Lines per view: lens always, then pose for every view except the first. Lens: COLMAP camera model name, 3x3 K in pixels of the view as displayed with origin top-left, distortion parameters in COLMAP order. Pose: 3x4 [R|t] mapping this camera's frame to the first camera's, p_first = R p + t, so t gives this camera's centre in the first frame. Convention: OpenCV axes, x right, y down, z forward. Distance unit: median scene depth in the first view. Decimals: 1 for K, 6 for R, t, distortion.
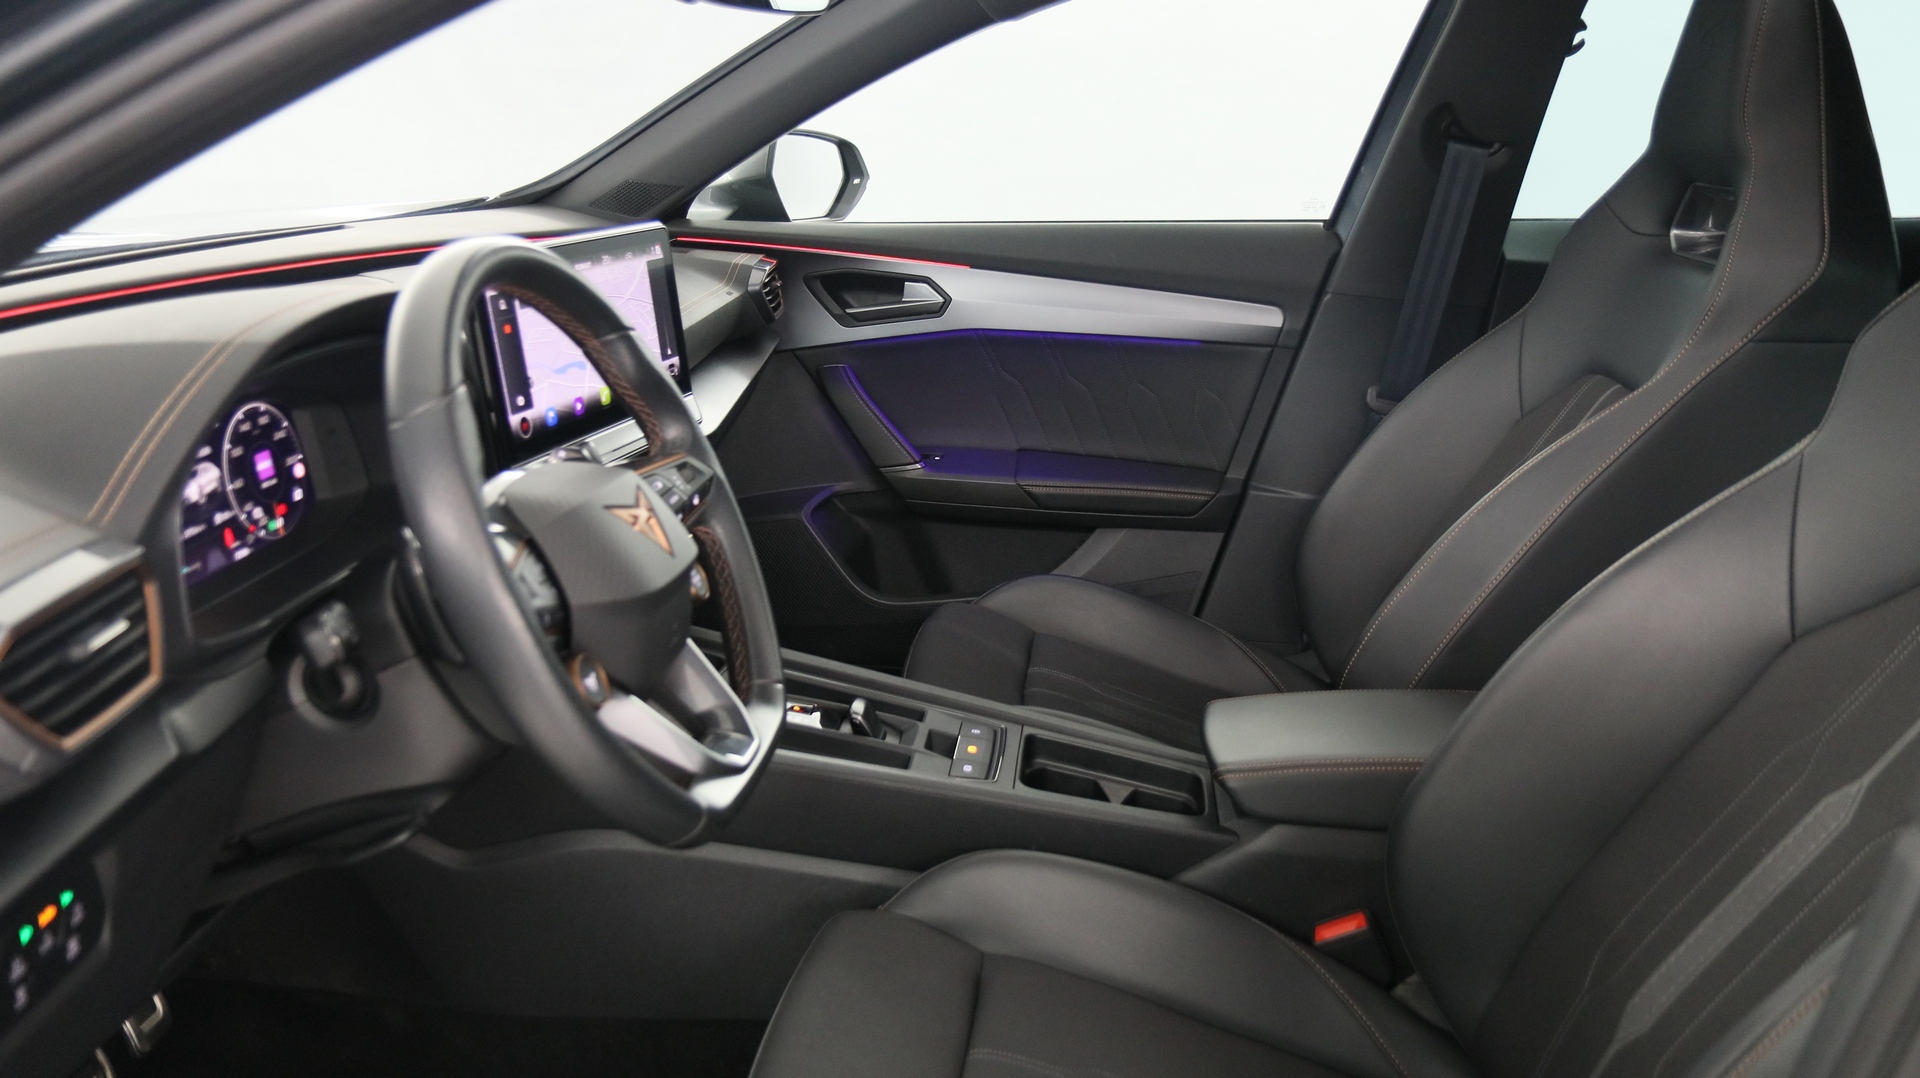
lens RADIAL K [[1453.4, 0, 949.3], [0, 1453.4, 553.3], [0, 0, 1]] dist [-0.029615, 0.021711]
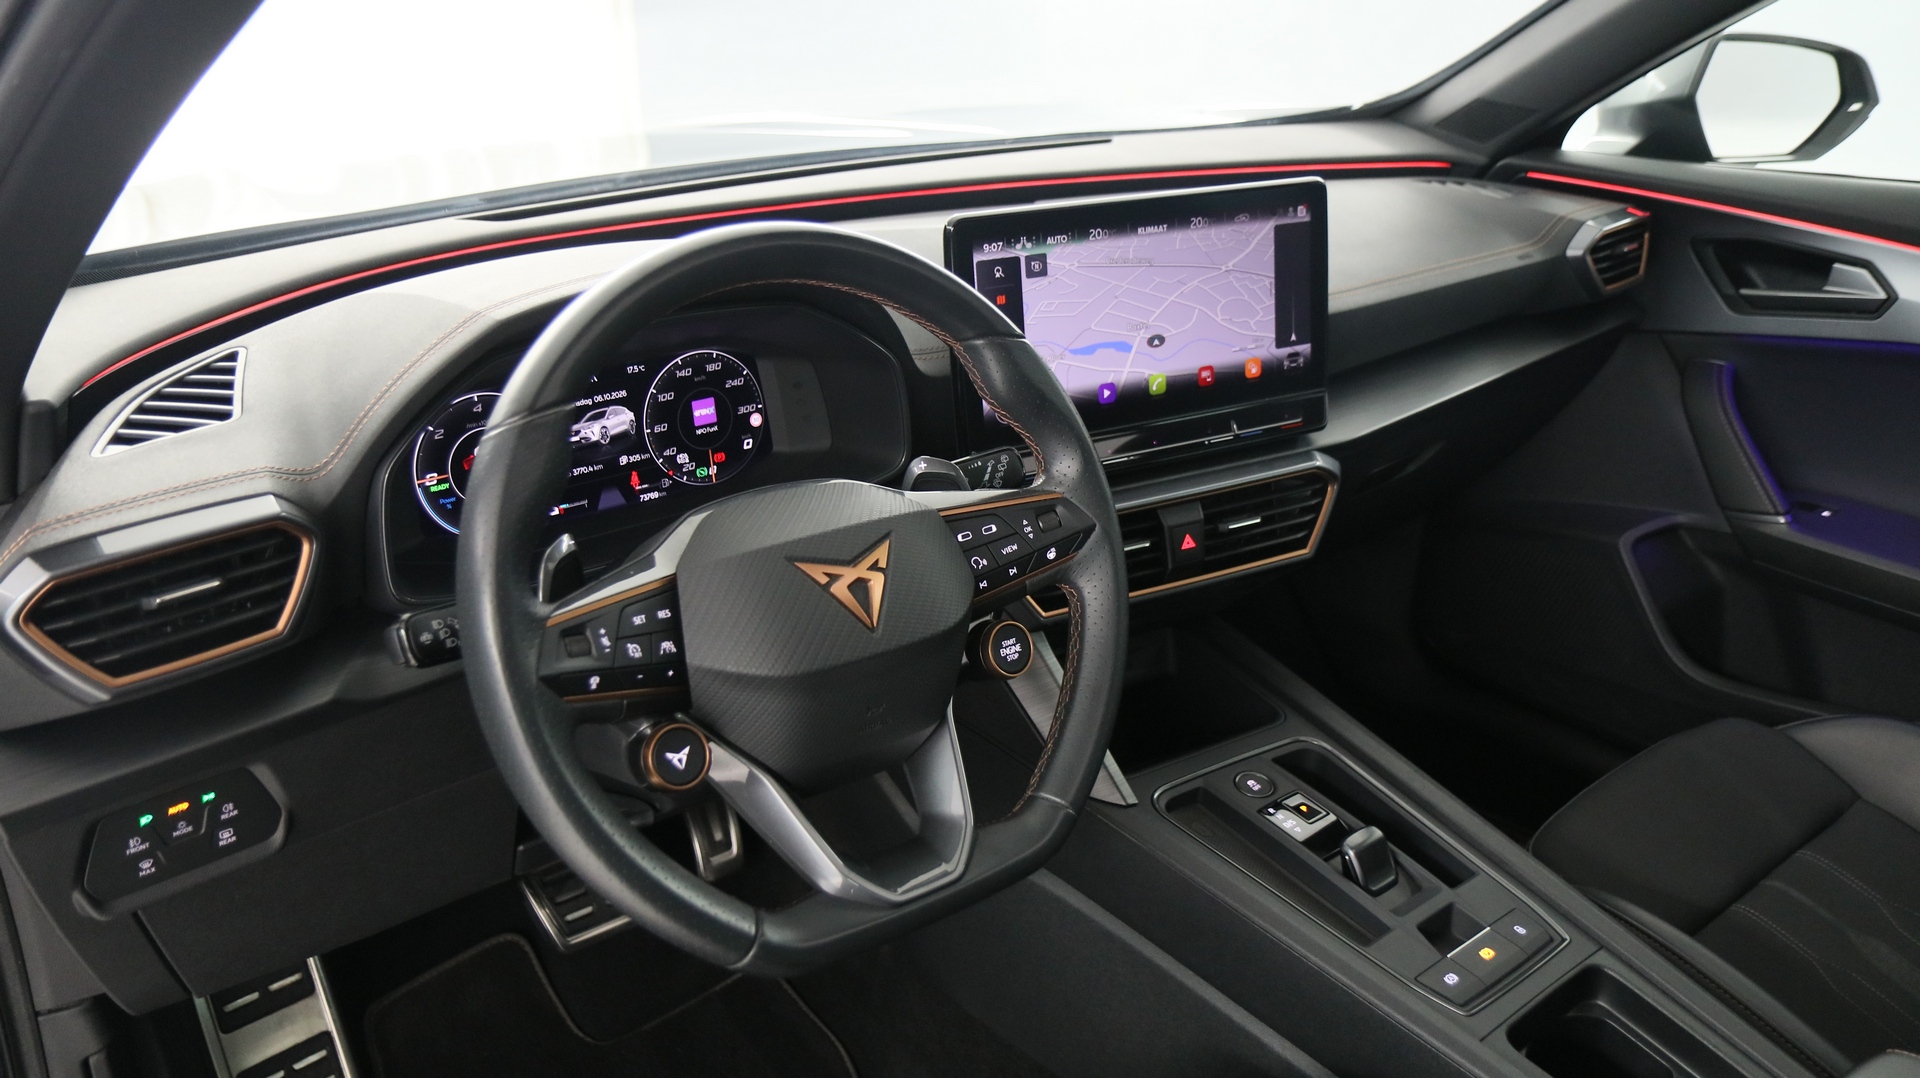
lens RADIAL K [[1453.4, 0, 967.0], [0, 1453.4, 543.9], [0, 0, 1]] dist [-0.029615, 0.021711]
pose [[0.703633, 0.255710, -0.662957, 0.182027], [-0.195610, 0.966660, 0.165240, -0.092125], [0.683108, 0.013413, 0.730194, 0.206261]]
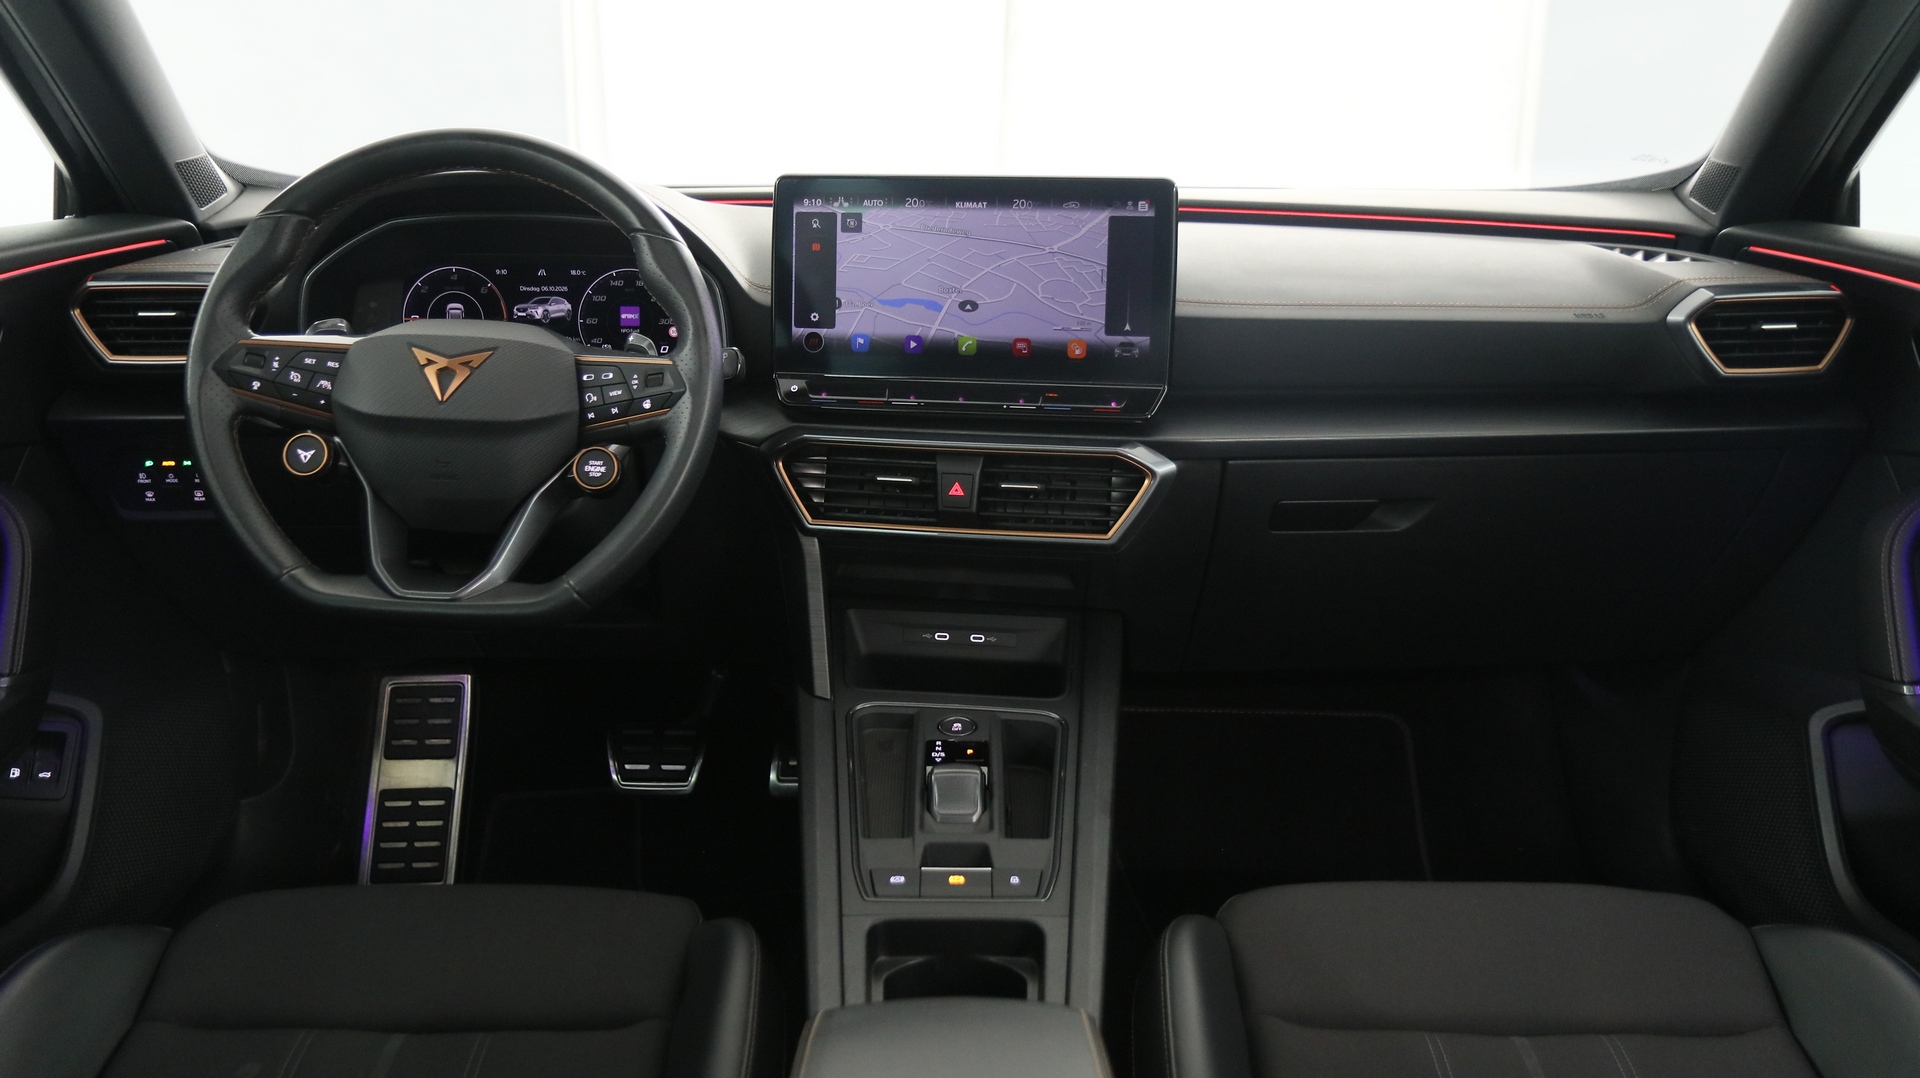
lens RADIAL K [[1648.7, 0, 964.0], [0, 1648.7, 539.9], [0, 0, 1]] dist [0.008398, 0.004539]
pose [[0.108221, 0.231890, -0.966703, 0.549114], [-0.301839, 0.934174, 0.190296, -0.129980], [0.947197, 0.271195, 0.171090, 0.572851]]
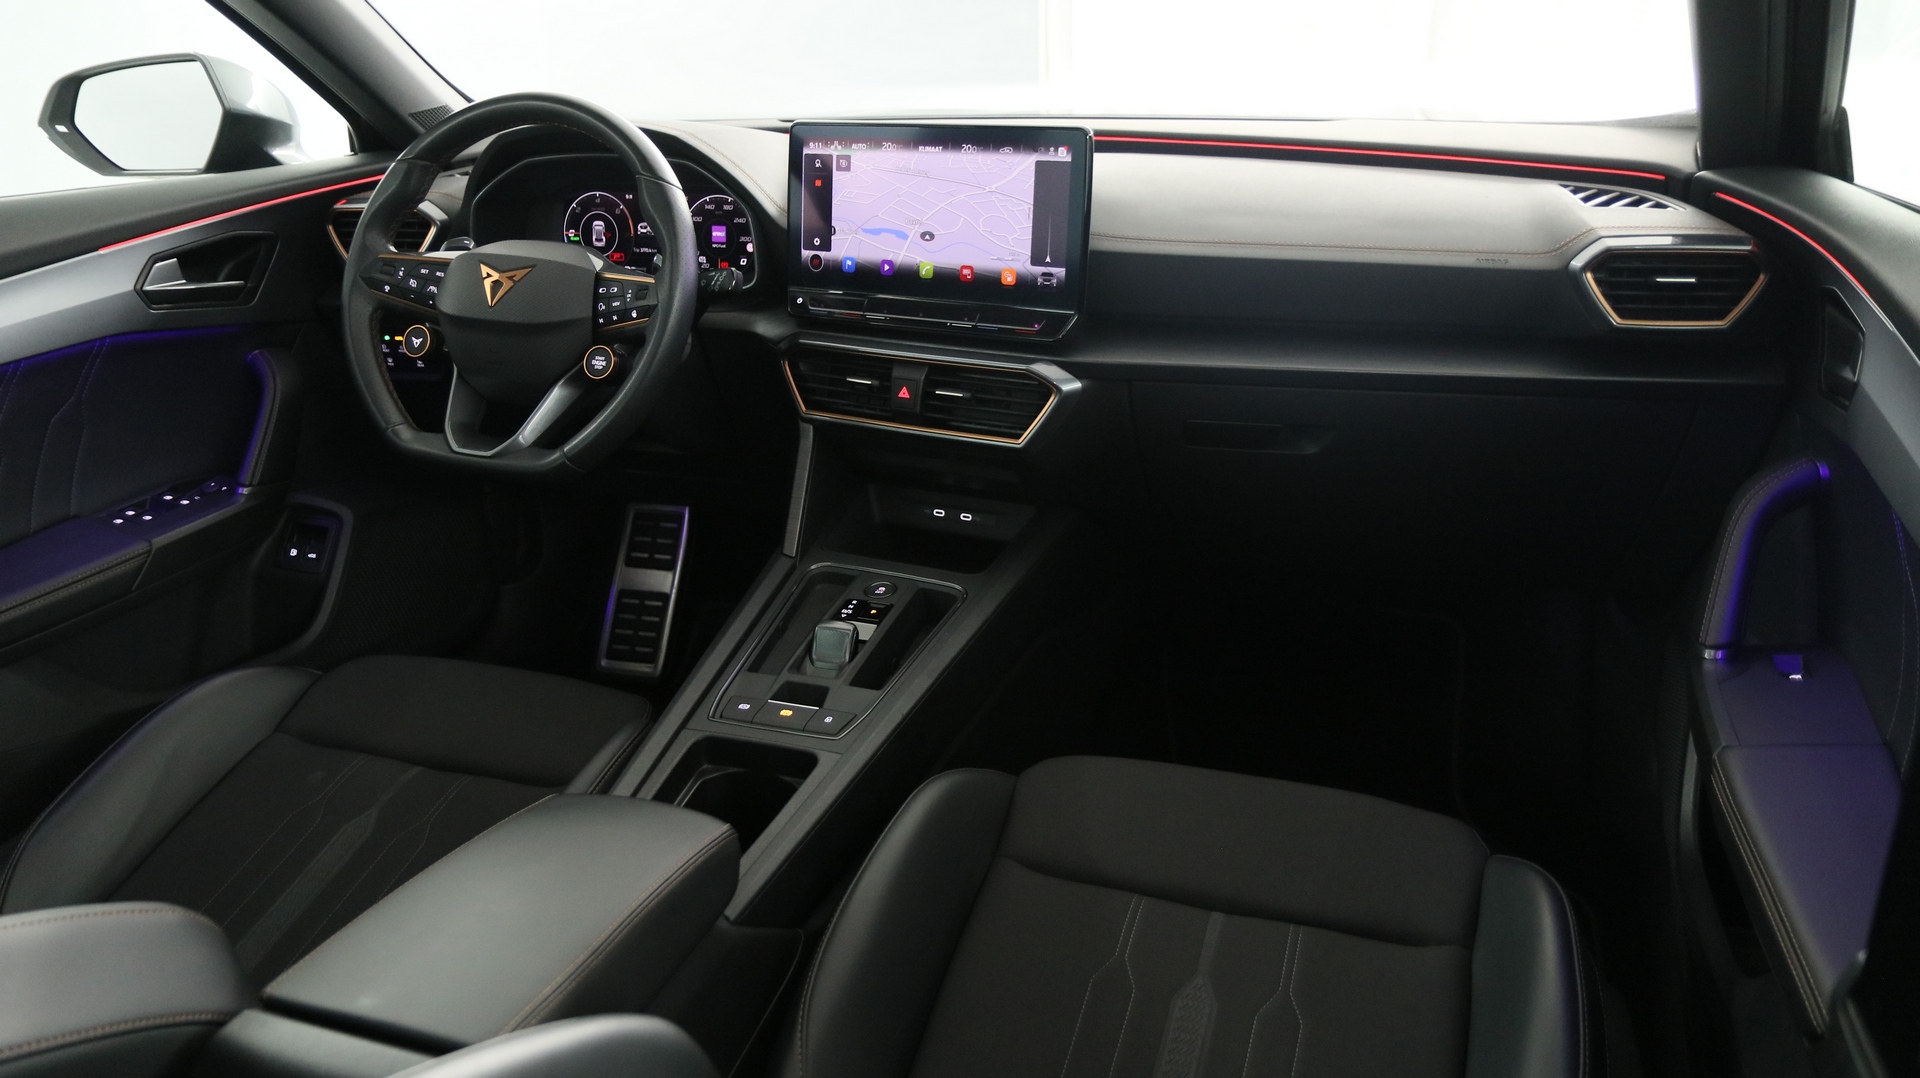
lens RADIAL K [[1453.4, 0, 963.8], [0, 1453.4, 545.7], [0, 0, 1]] dist [-0.029615, 0.021711]
pose [[-0.240480, 0.326455, -0.914110, 0.555833], [-0.274202, 0.880541, 0.386602, -0.240433], [0.931119, 0.343621, -0.122238, 0.829566]]
